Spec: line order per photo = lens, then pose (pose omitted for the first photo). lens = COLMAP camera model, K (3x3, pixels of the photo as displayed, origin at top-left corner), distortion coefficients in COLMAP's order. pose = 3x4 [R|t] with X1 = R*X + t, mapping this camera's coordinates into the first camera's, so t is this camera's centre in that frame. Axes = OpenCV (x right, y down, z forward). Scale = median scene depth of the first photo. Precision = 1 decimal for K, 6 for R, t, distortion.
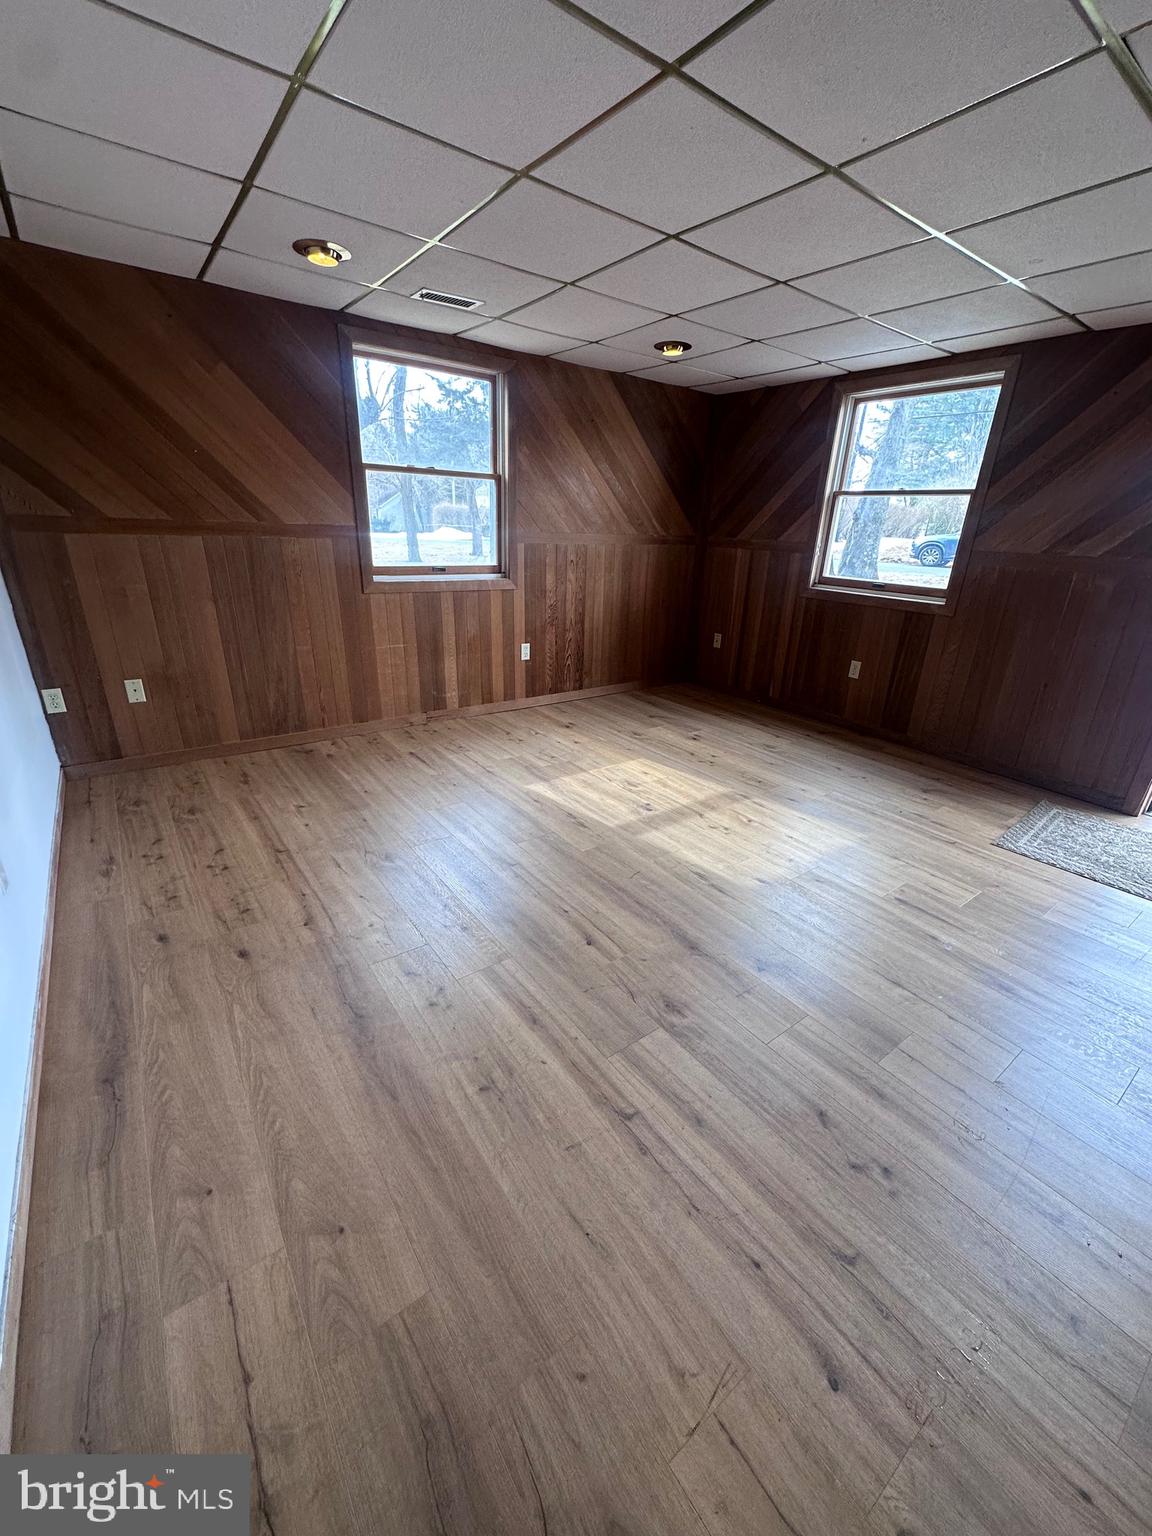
lens RADIAL K [[610.4, 0, 576.9], [0, 610.4, 766.4], [0, 0, 1]] dist [-0.006151, 0.001649]
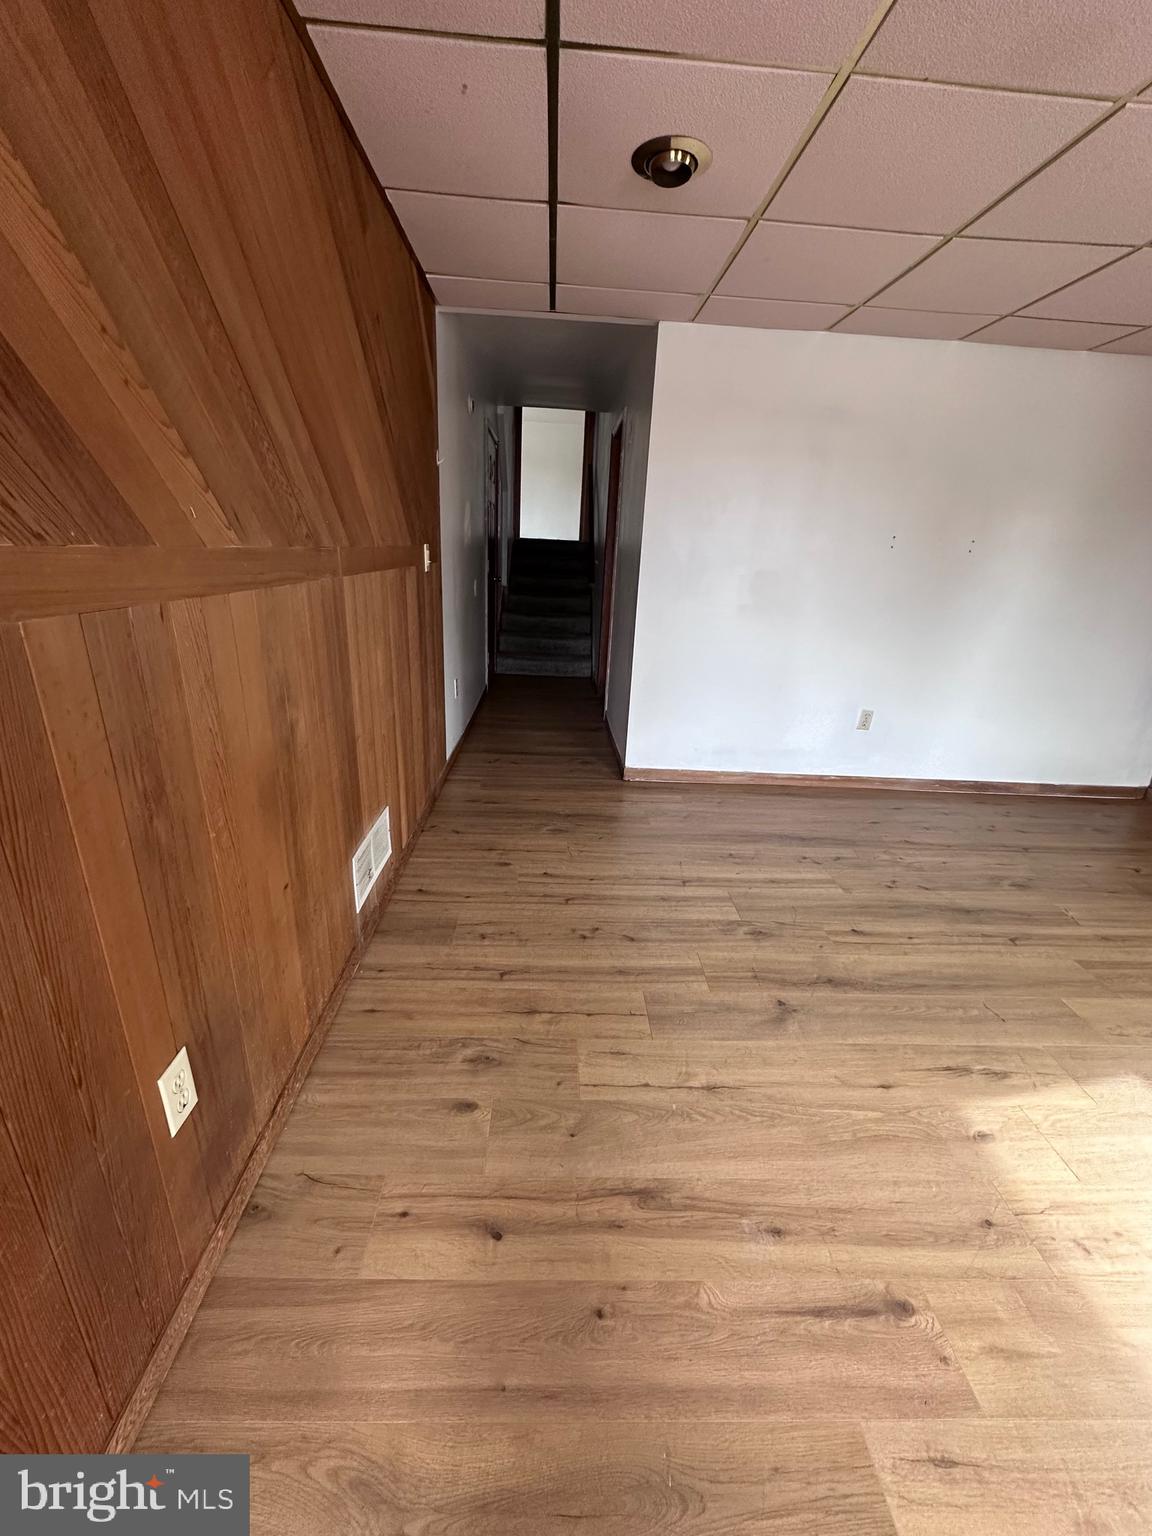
lens RADIAL K [[612.8, 0, 578.3], [0, 612.8, 765.0], [0, 0, 1]] dist [-0.003464, 0.000034]
pose [[-0.561809, 0.215382, -0.798737, 0.738200], [-0.369325, 0.798654, 0.475132, -0.190289], [0.740250, 0.561927, -0.369145, 0.580217]]
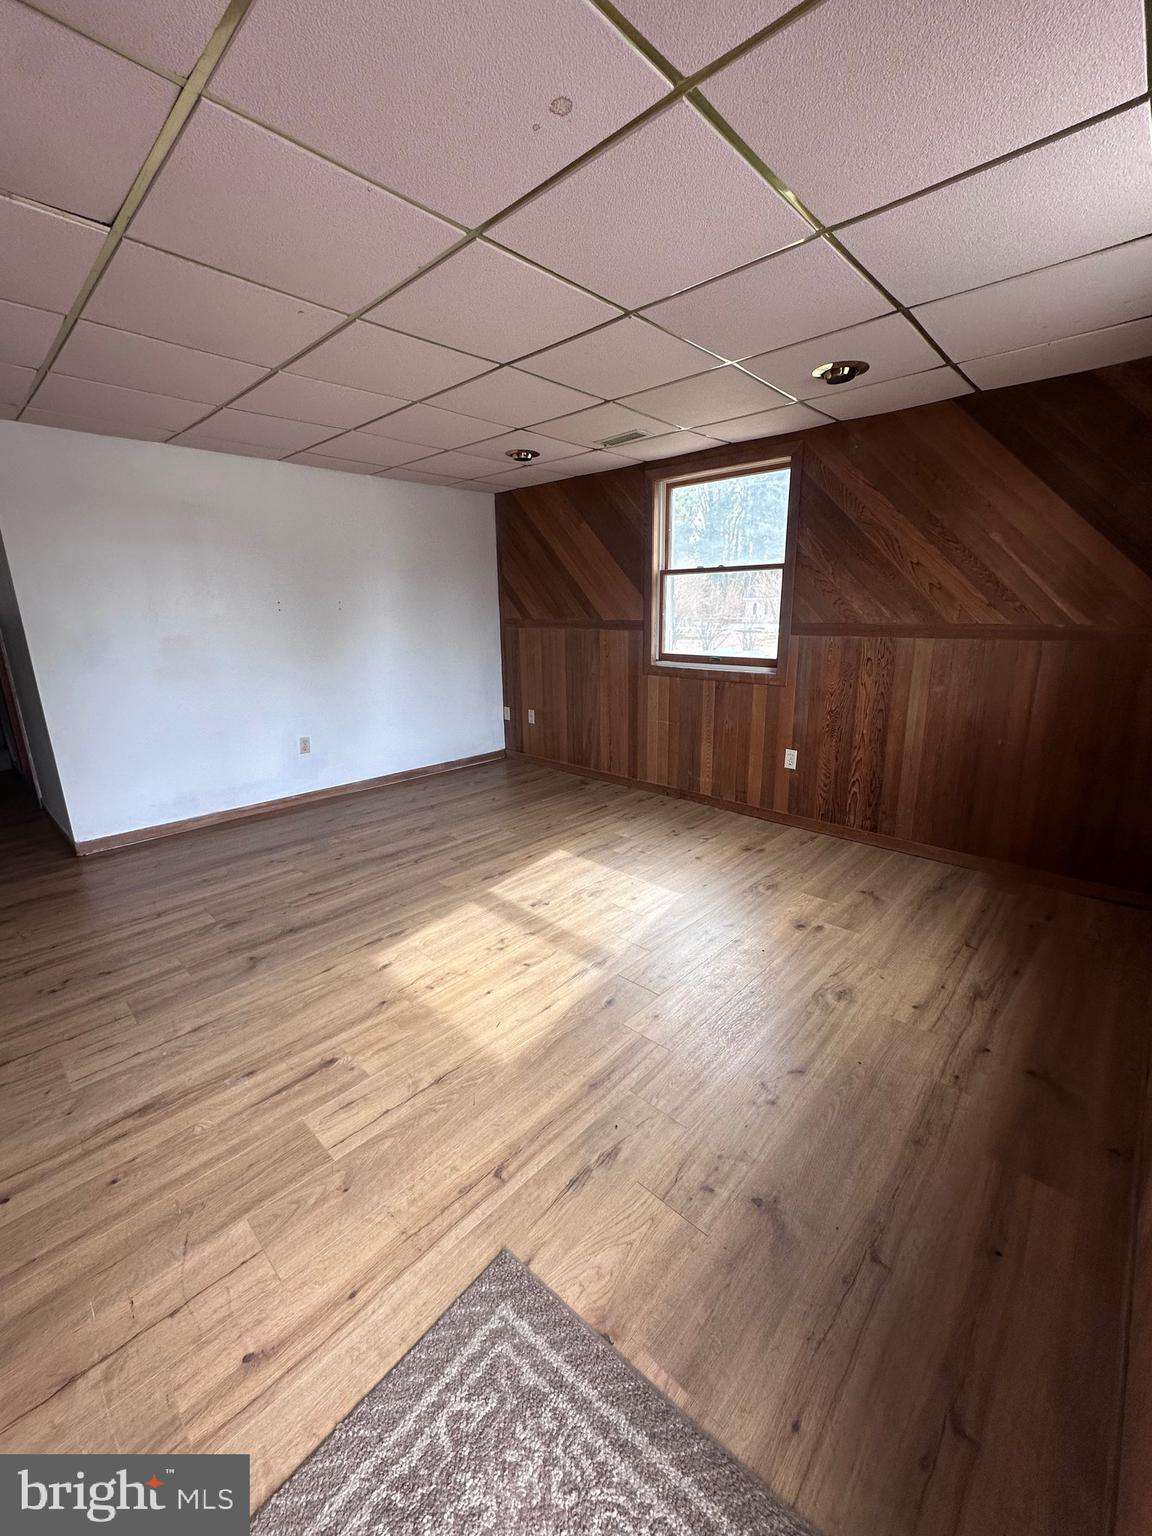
lens RADIAL K [[610.4, 0, 574.7], [0, 610.4, 767.5], [0, 0, 1]] dist [-0.006151, 0.001649]
pose [[0.177328, 0.212973, -0.960832, 0.981653], [-0.346365, 0.927348, 0.141627, -0.279905], [0.921187, 0.307684, 0.238211, 0.760088]]
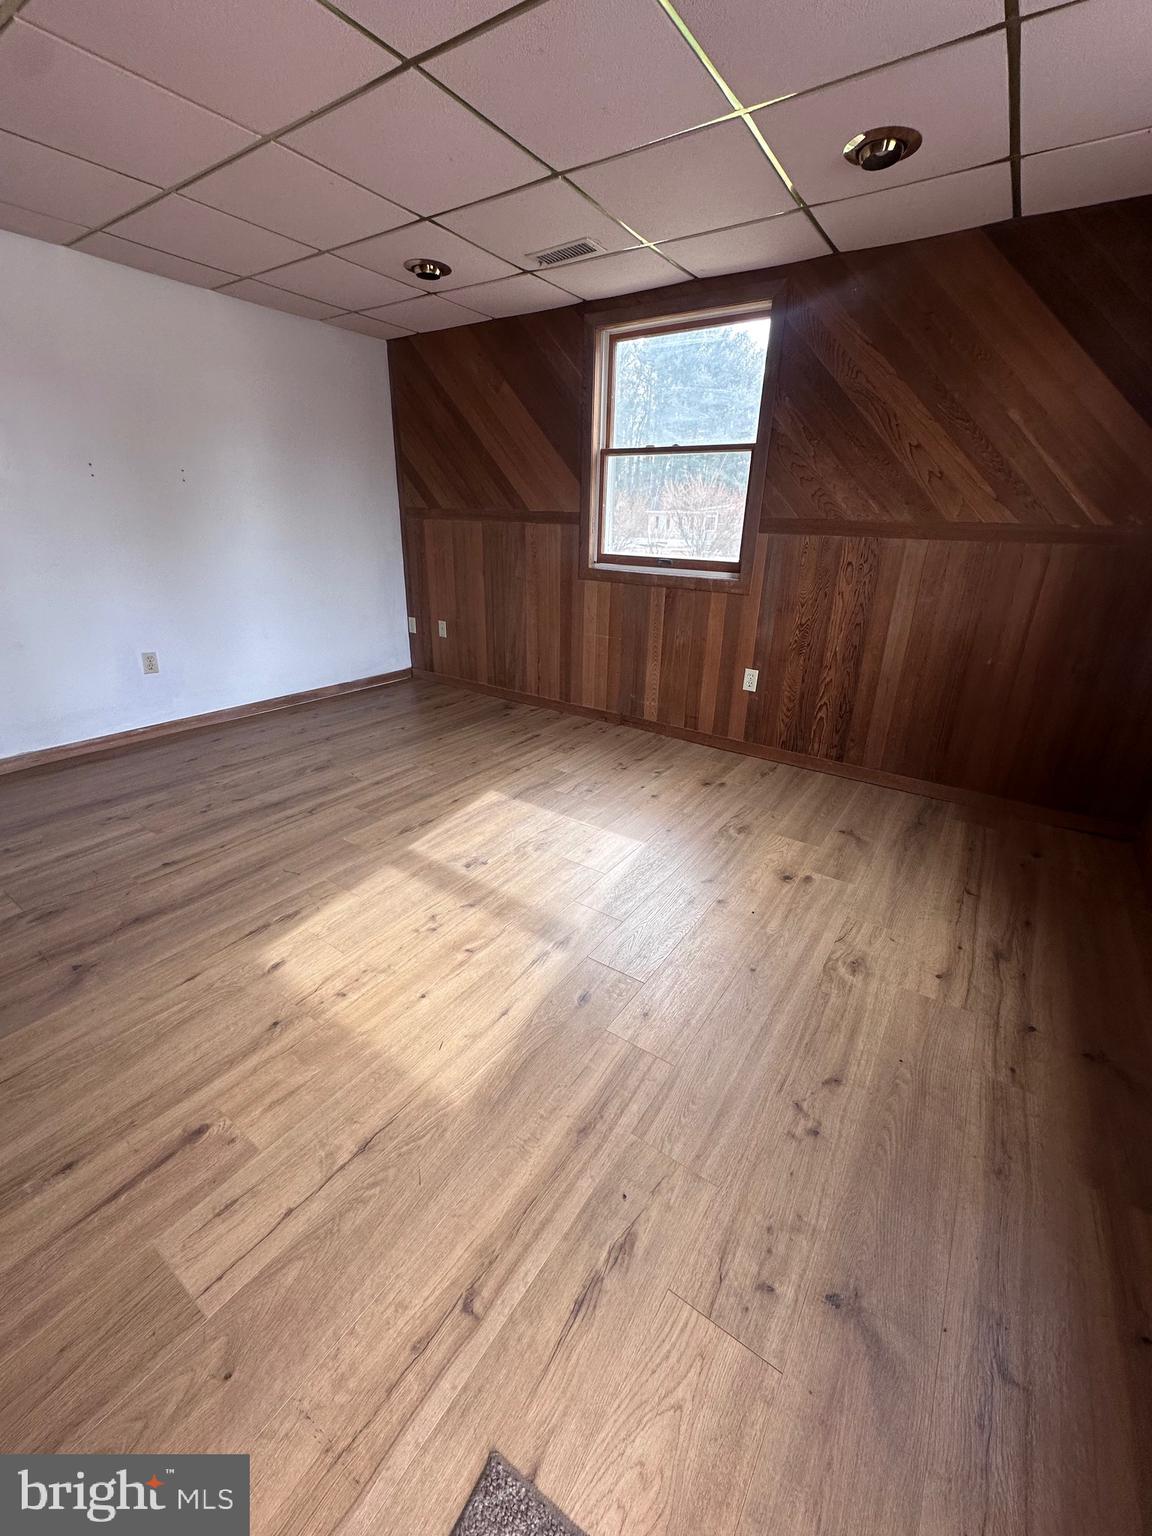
lens RADIAL K [[610.4, 0, 573.1], [0, 610.4, 768.1], [0, 0, 1]] dist [-0.006151, 0.001649]
pose [[0.327926, 0.333686, -0.883809, 0.783023], [-0.361442, 0.908676, 0.208967, -0.242698], [0.872826, 0.250920, 0.418587, 0.757951]]
